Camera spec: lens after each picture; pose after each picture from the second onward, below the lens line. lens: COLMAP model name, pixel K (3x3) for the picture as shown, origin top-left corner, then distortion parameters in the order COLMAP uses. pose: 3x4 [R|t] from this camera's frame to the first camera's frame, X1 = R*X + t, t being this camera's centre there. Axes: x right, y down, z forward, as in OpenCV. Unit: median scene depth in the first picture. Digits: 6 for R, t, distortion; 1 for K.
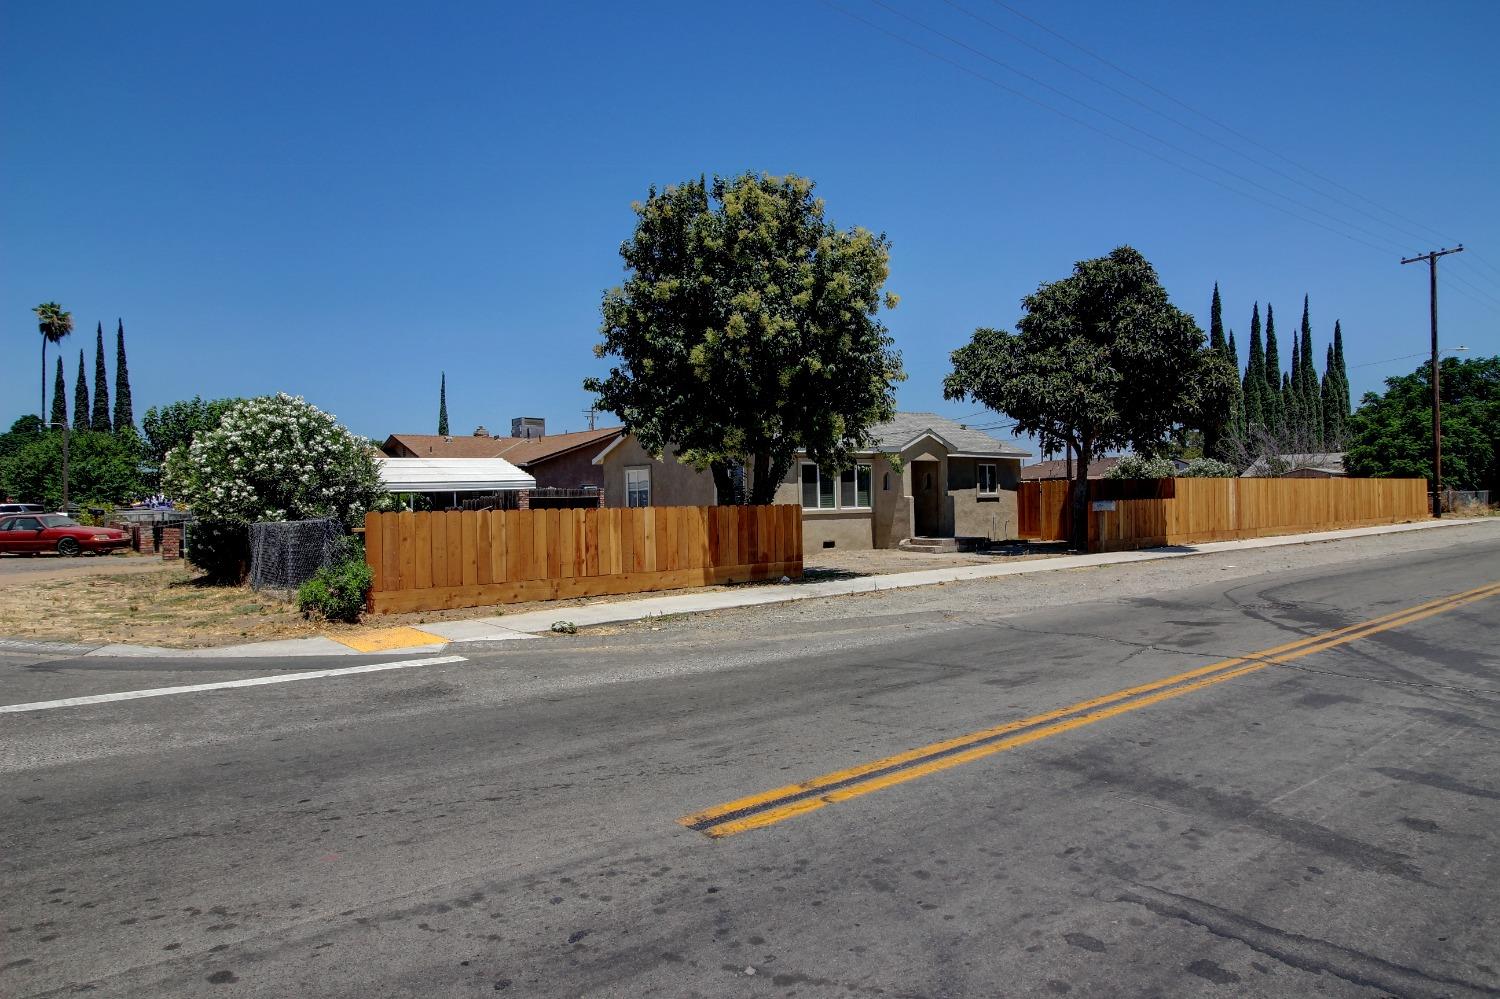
lens RADIAL K [[917.7, 0, 750.1], [0, 917.7, 494.8], [0, 0, 1]] dist [0.007754, 0.000321]
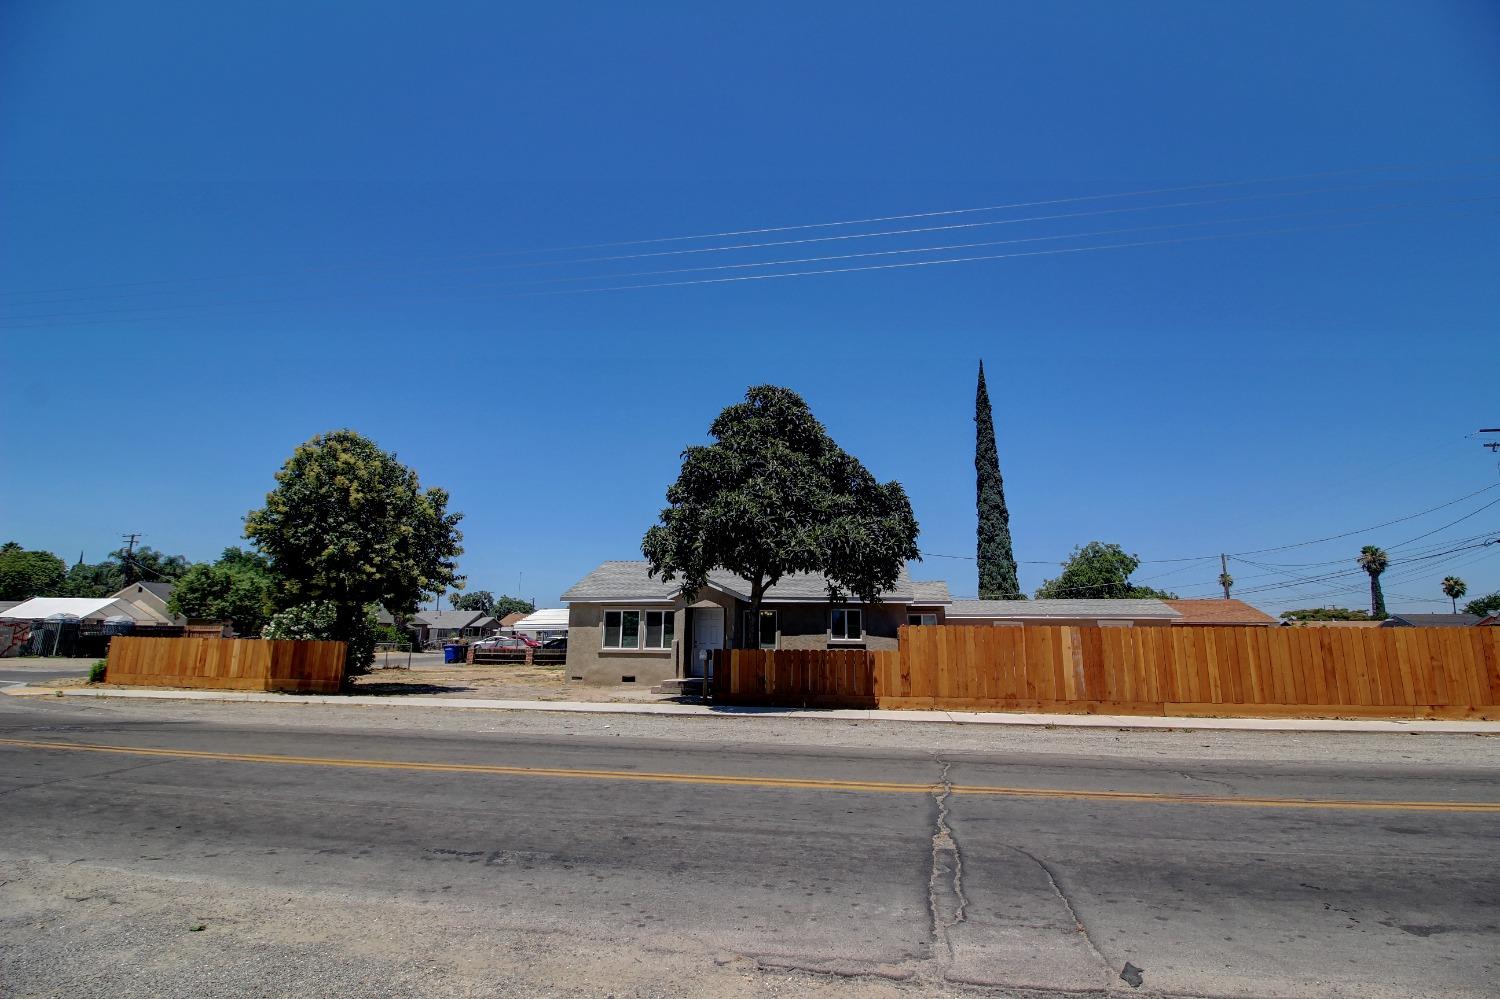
lens RADIAL K [[694.5, 0, 750.1], [0, 694.5, 499.4], [0, 0, 1]] dist [-0.008536, -0.003156]
pose [[0.646937, -0.126919, -0.751907, 0.866956], [-0.016955, 0.983413, -0.180585, -0.014937], [0.762355, 0.129575, 0.634055, 0.499980]]
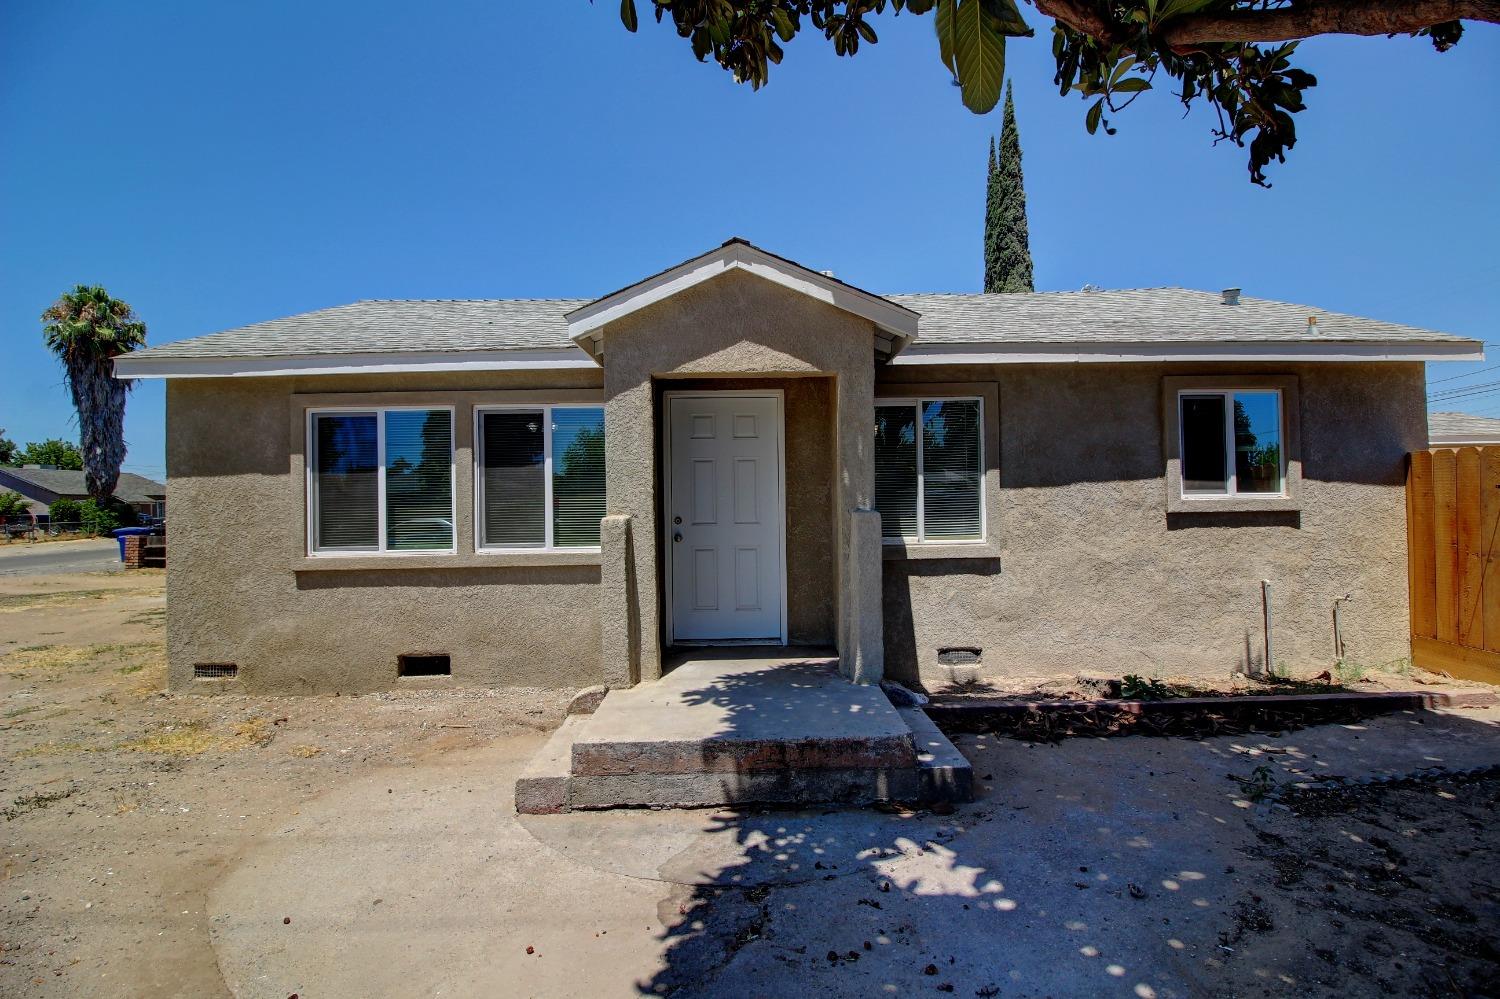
lens RADIAL K [[694.5, 0, 754.8], [0, 694.5, 498.4], [0, 0, 1]] dist [-0.008536, -0.003156]
pose [[0.784495, 0.001943, -0.620132, 0.312968], [0.007491, 0.999892, 0.012610, -0.005221], [0.620090, -0.014538, 0.784396, 0.854536]]
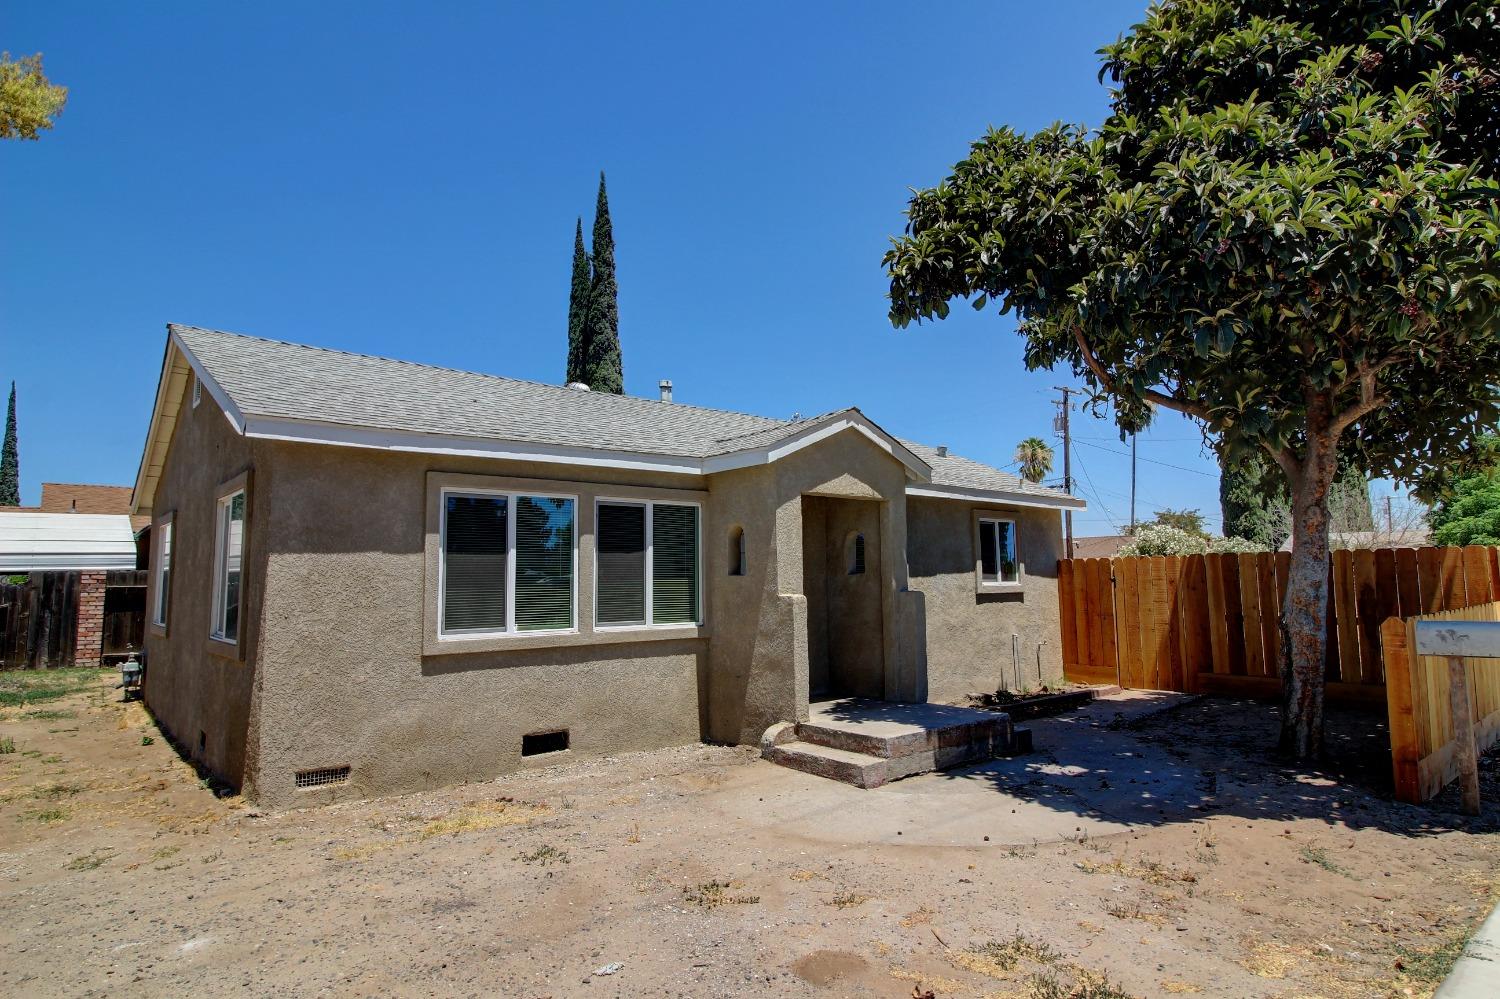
lens RADIAL K [[832.4, 0, 750.8], [0, 832.4, 497.3], [0, 0, 1]] dist [0.000730, 0.001790]
pose [[0.999929, 0.005958, 0.010317, 0.150502], [-0.004942, 0.995384, -0.095844, -0.004556], [-0.010840, 0.095787, 0.995343, 0.671566]]
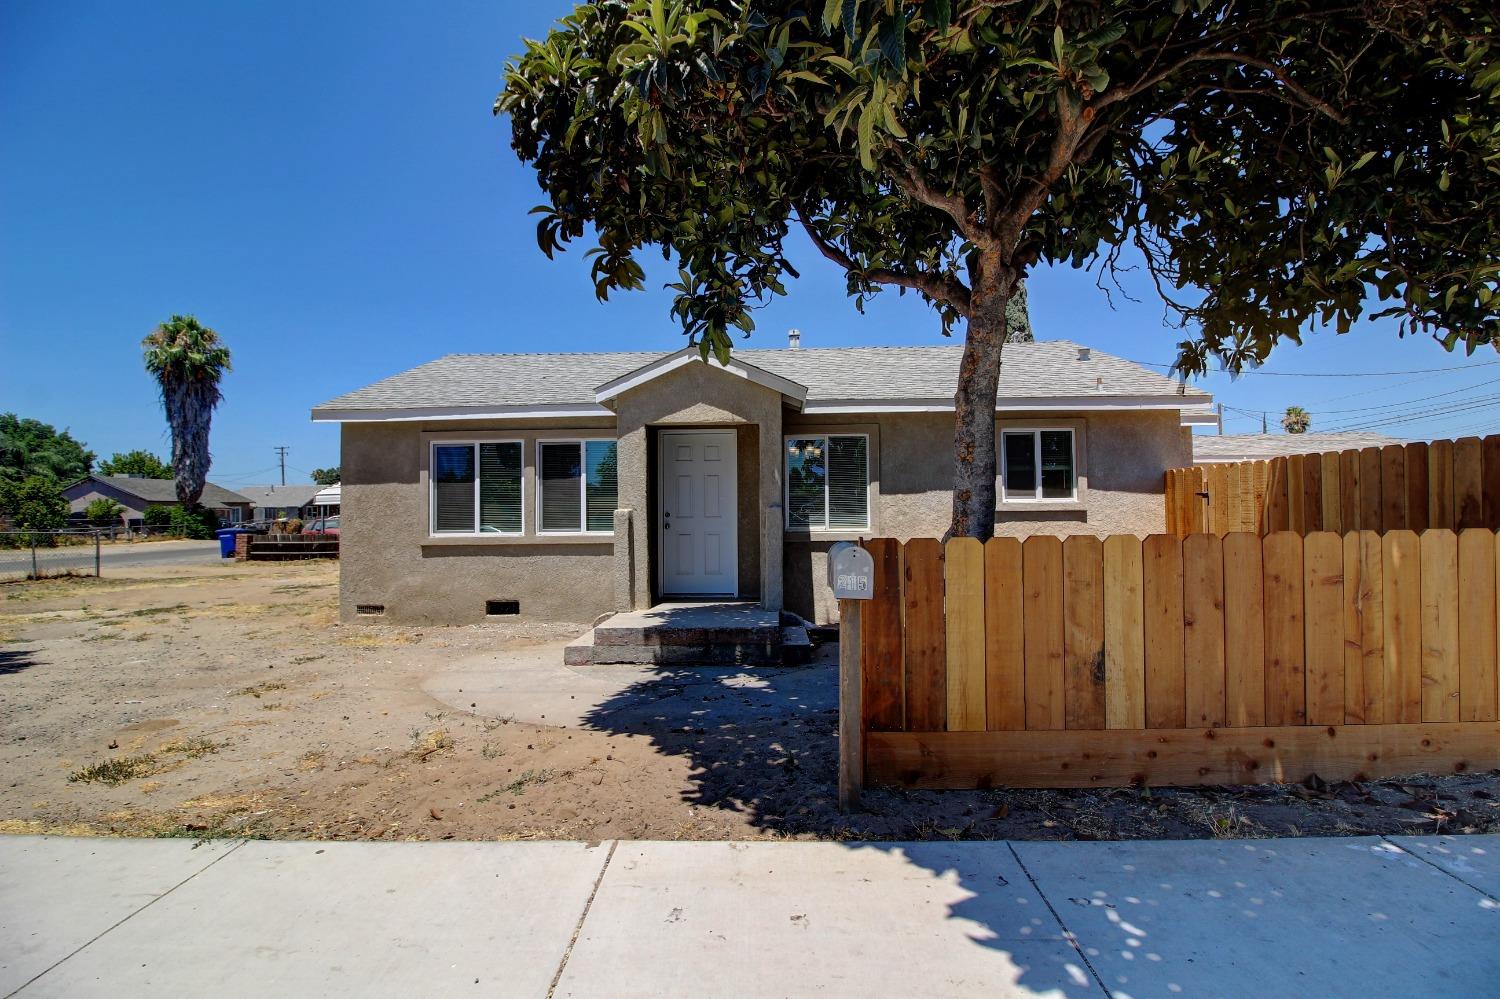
lens RADIAL K [[694.5, 0, 751.4], [0, 694.5, 498.7], [0, 0, 1]] dist [-0.008536, -0.003156]
pose [[0.751248, -0.003901, -0.660008, 0.414820], [0.002626, 0.999992, -0.002921, -0.002077], [0.660015, 0.000461, 0.751253, 0.783102]]
